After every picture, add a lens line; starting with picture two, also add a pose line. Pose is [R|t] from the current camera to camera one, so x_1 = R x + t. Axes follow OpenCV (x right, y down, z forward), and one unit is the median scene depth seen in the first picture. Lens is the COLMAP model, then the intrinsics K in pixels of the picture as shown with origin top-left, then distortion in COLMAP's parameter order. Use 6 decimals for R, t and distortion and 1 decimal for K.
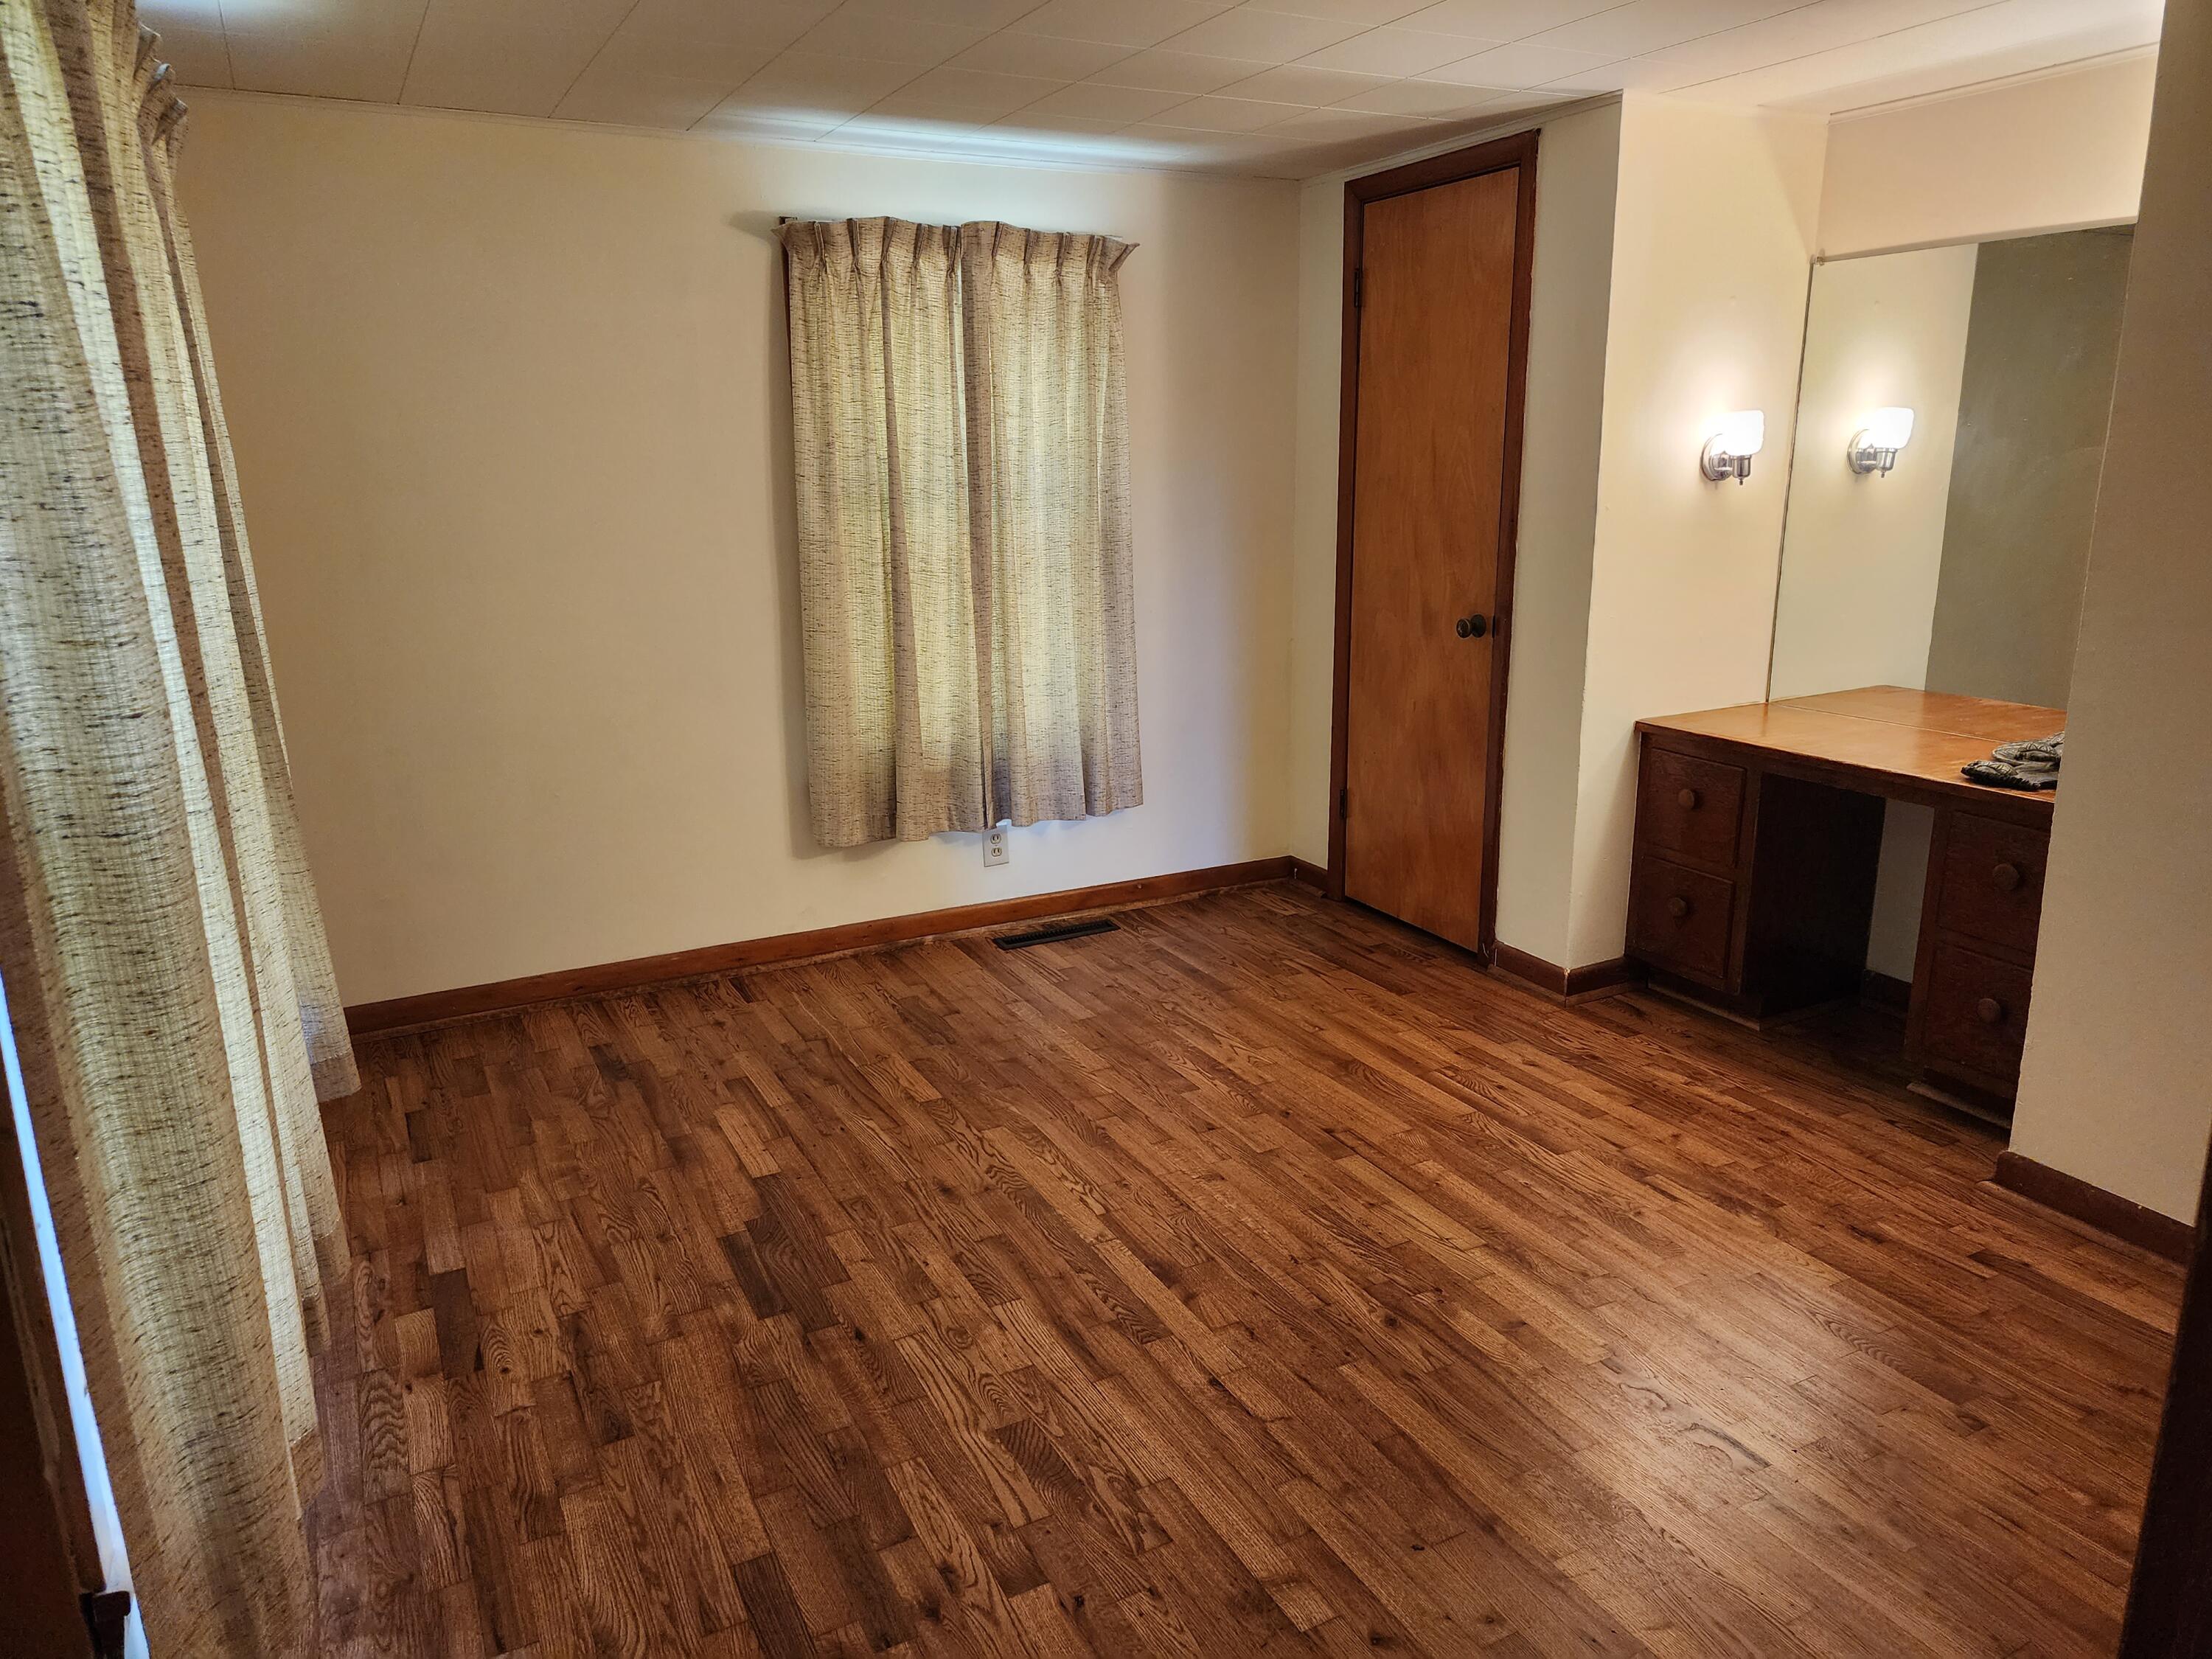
lens RADIAL K [[1450.6, 0, 1101.4], [0, 1450.6, 824.6], [0, 0, 1]] dist [0.053563, -0.040445]
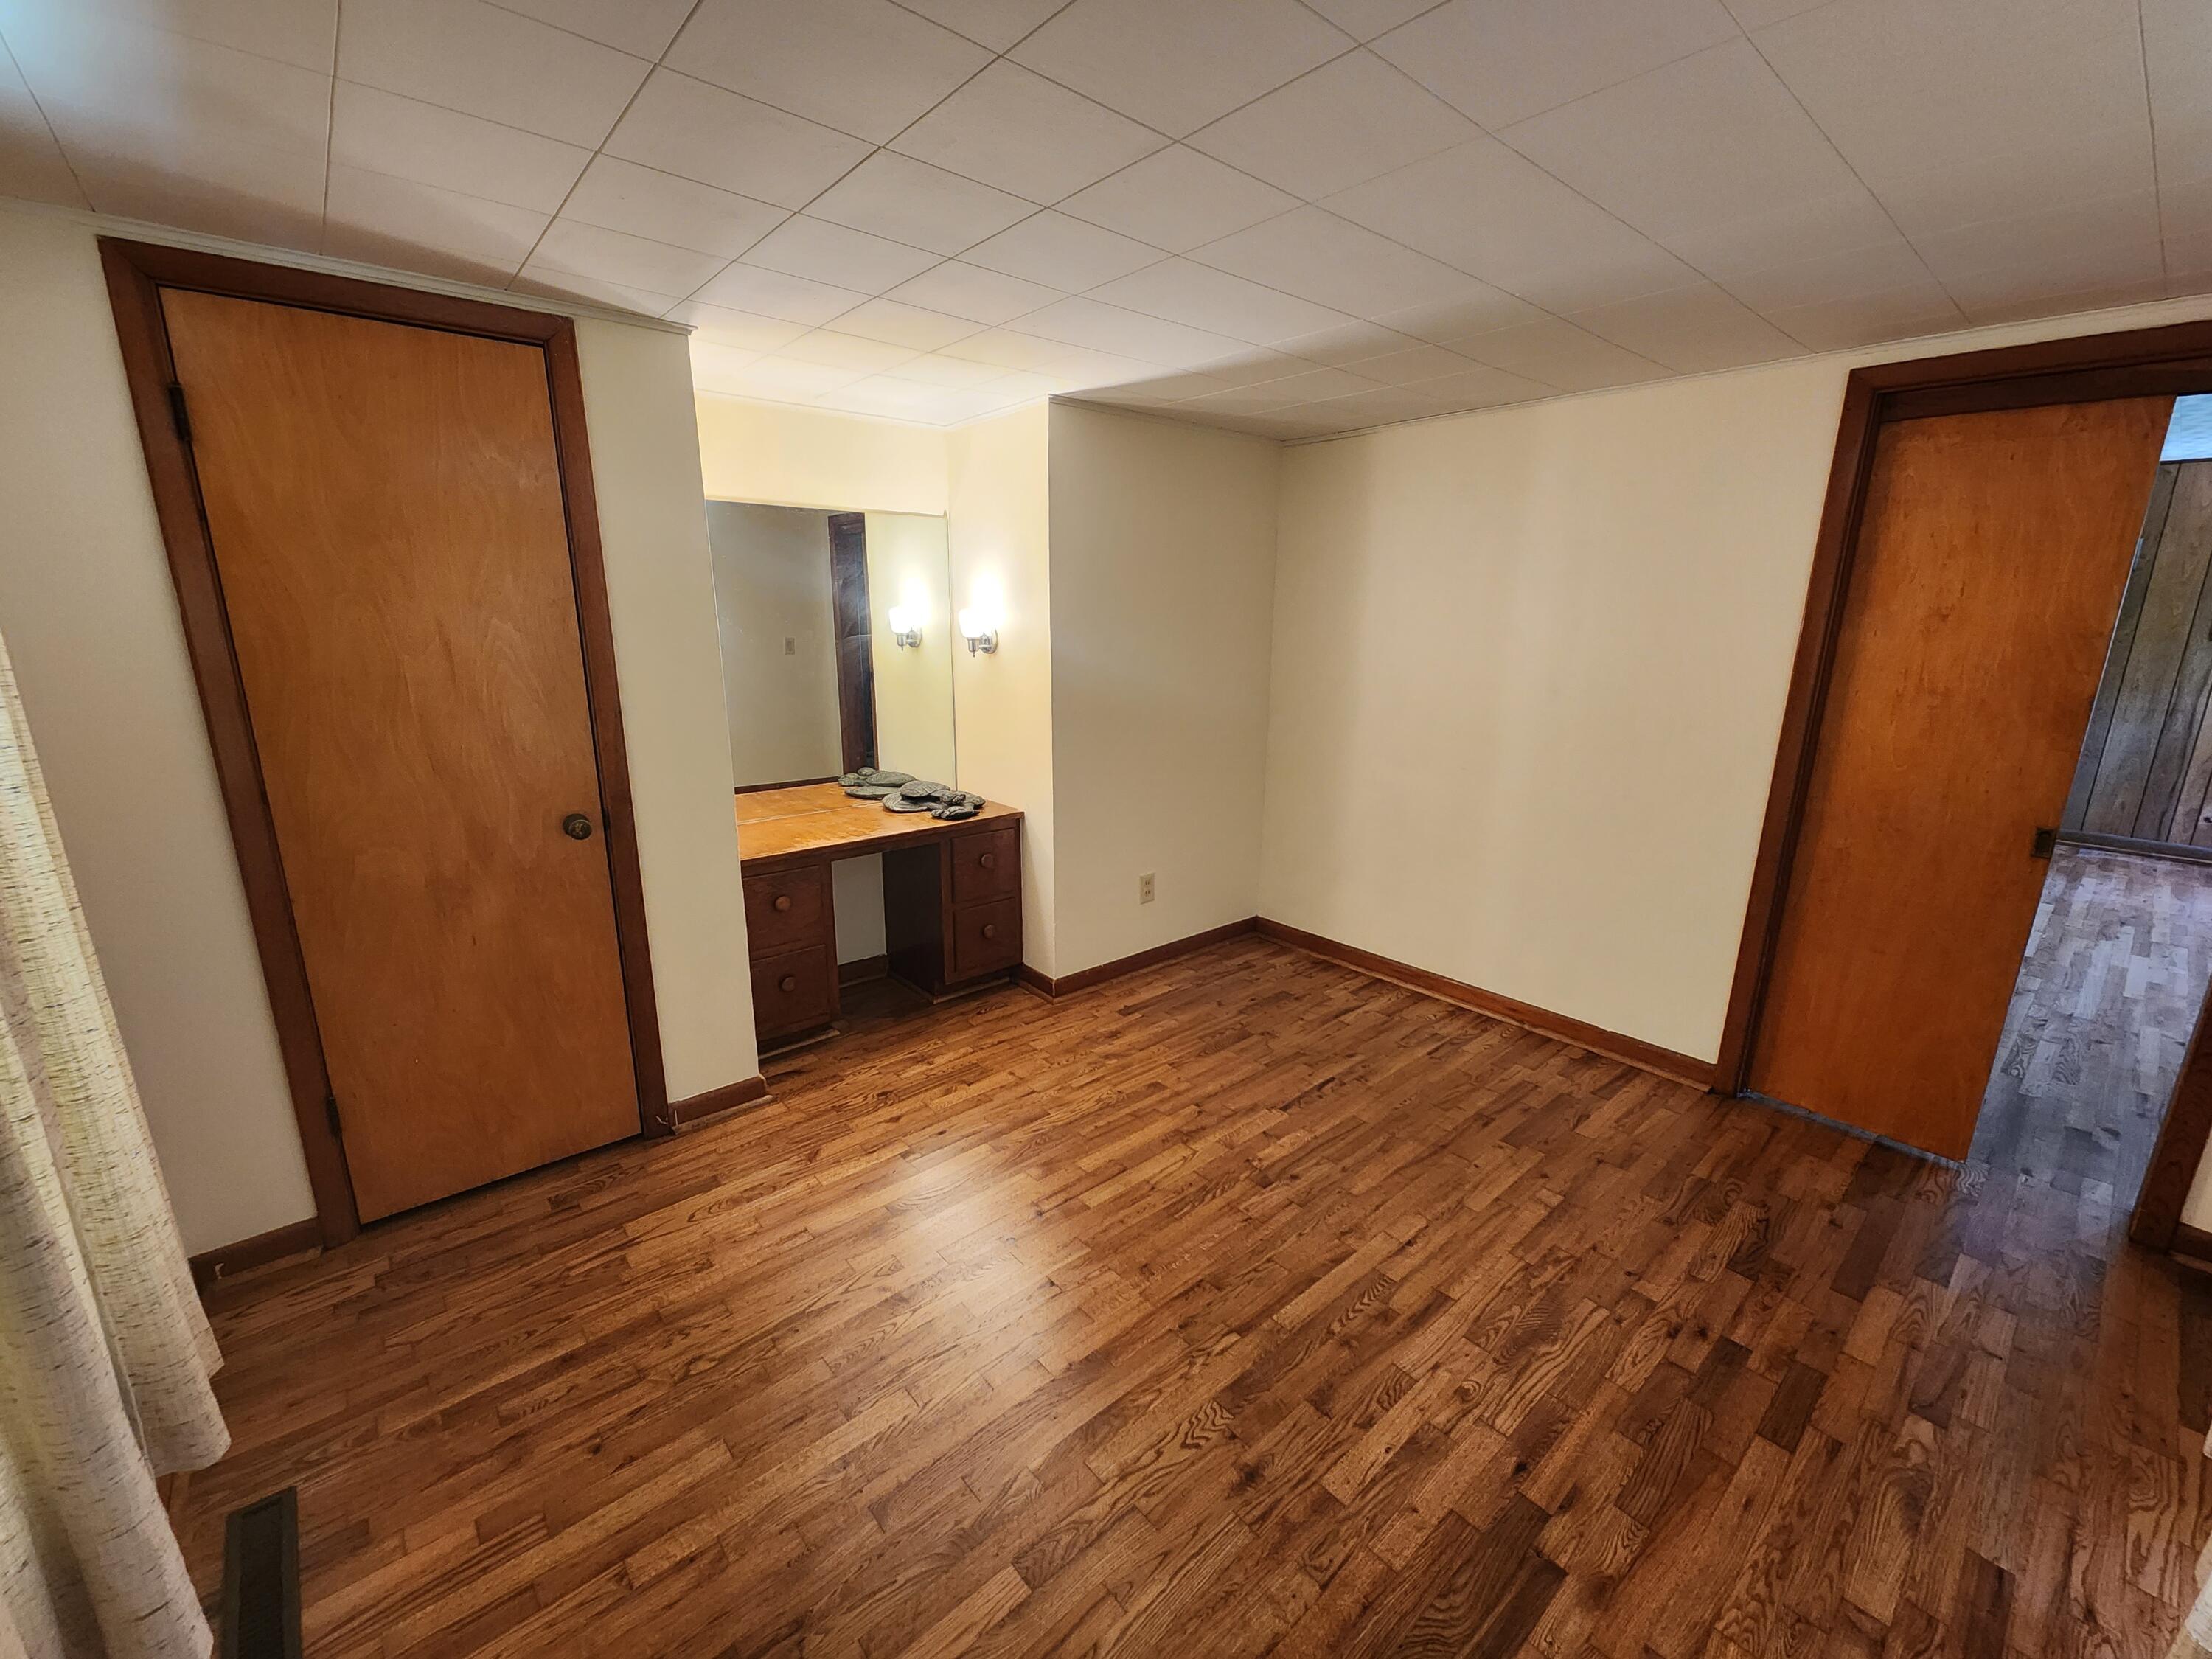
lens RADIAL K [[909.2, 0, 1101.2], [0, 909.2, 829.4], [0, 0, 1]] dist [0.004608, -0.003281]
pose [[-0.227356, -0.223106, 0.947910, -0.607554], [0.241214, 0.930165, 0.276784, -0.340496], [-0.943464, 0.291578, -0.157662, 1.217927]]
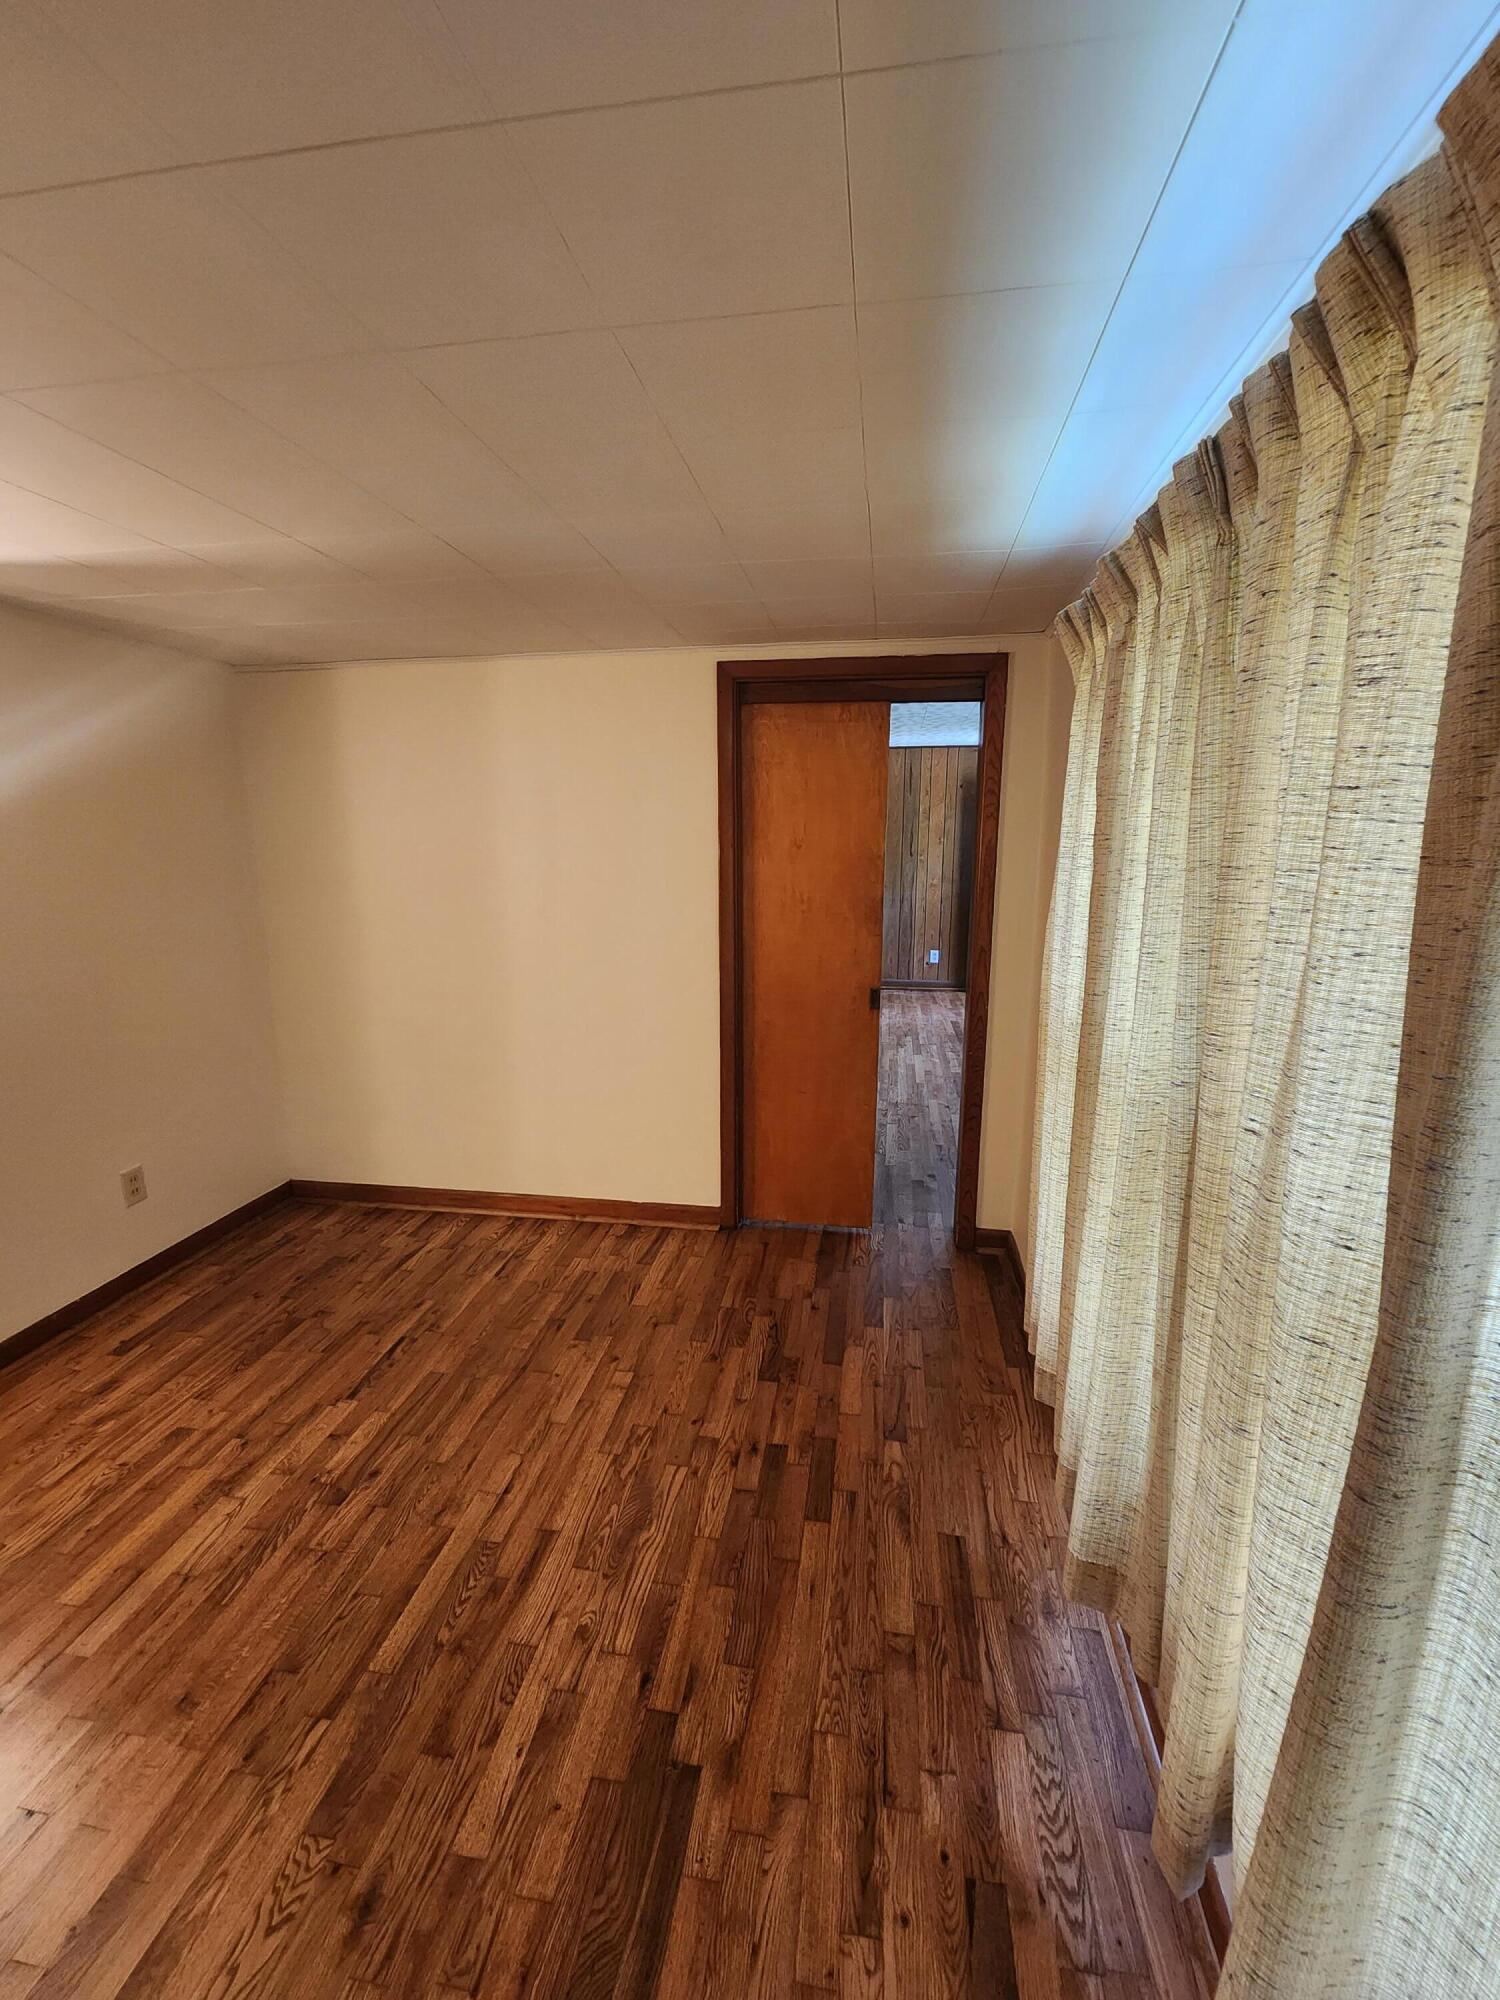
lens RADIAL K [[822.1, 0, 754.7], [0, 822.1, 1003.5], [0, 0, 1]] dist [0.004608, -0.003281]
pose [[-0.802314, -0.102579, 0.588022, -0.527595], [0.162882, 0.910112, 0.381006, -0.329471], [-0.574249, 0.401465, -0.713487, 1.149928]]
